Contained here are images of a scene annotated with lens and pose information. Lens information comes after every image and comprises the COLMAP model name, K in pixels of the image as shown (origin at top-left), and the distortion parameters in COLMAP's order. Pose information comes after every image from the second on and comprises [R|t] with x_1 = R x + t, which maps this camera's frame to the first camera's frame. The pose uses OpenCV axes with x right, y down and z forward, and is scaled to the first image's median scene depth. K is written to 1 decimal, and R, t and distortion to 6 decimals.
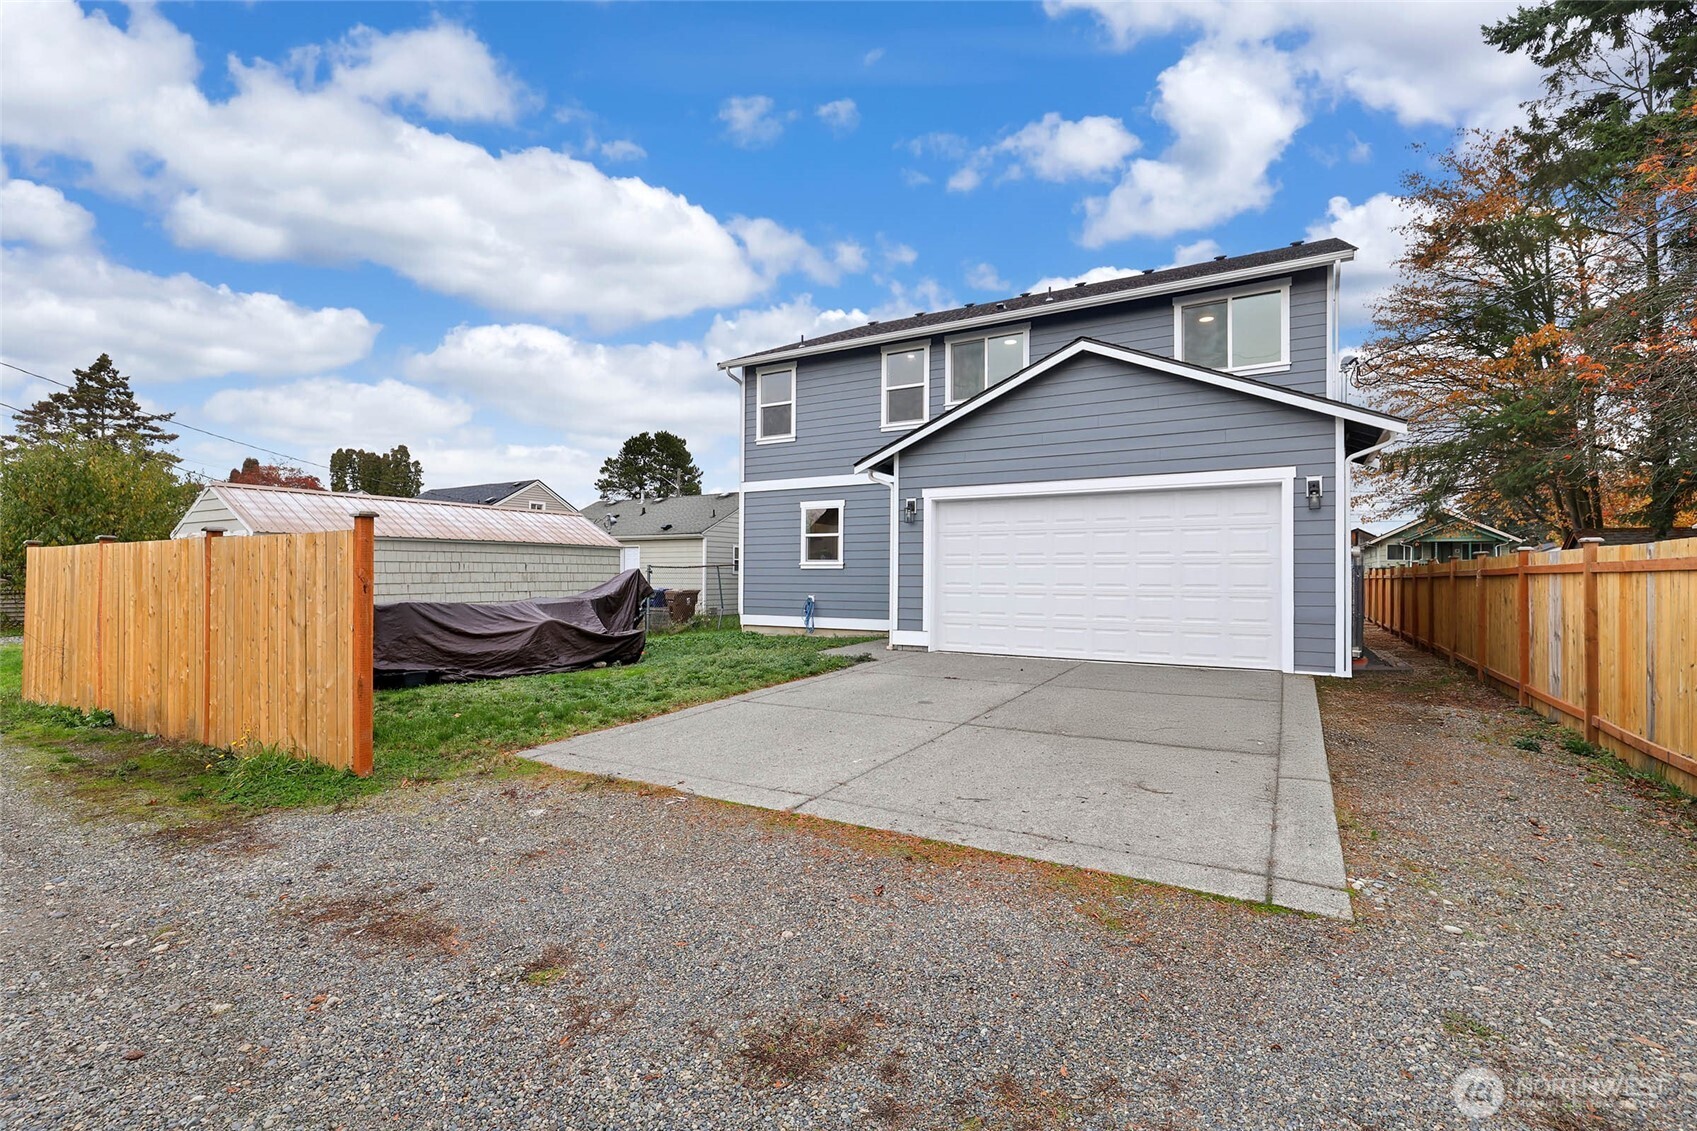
lens RADIAL K [[737.8, 0, 837.8], [0, 737.8, 575.7], [0, 0, 1]] dist [0.012352, 0.000714]
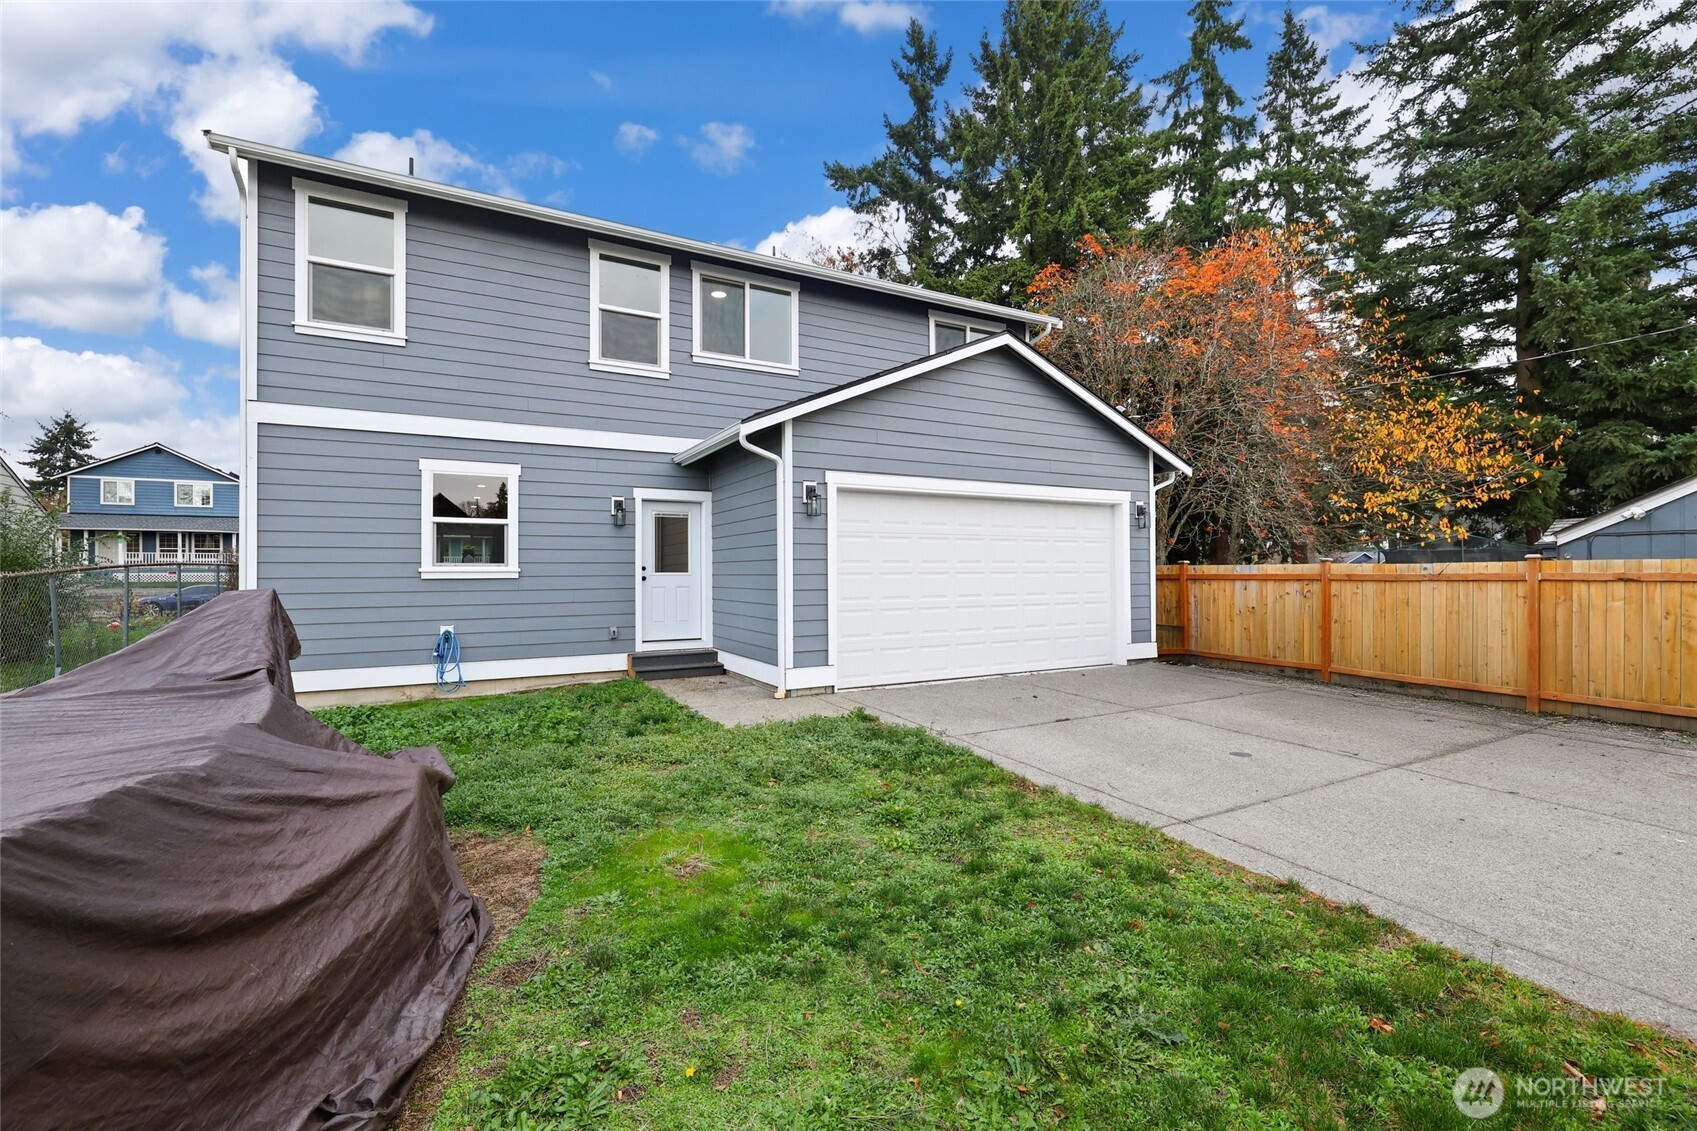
lens RADIAL K [[737.8, 0, 847.9], [0, 737.8, 566.8], [0, 0, 1]] dist [0.012352, 0.000714]
pose [[0.518683, 0.001080, 0.854966, -0.372753], [0.006813, 0.999962, -0.005396, -0.013543], [-0.854940, 0.008624, 0.518656, 0.452109]]
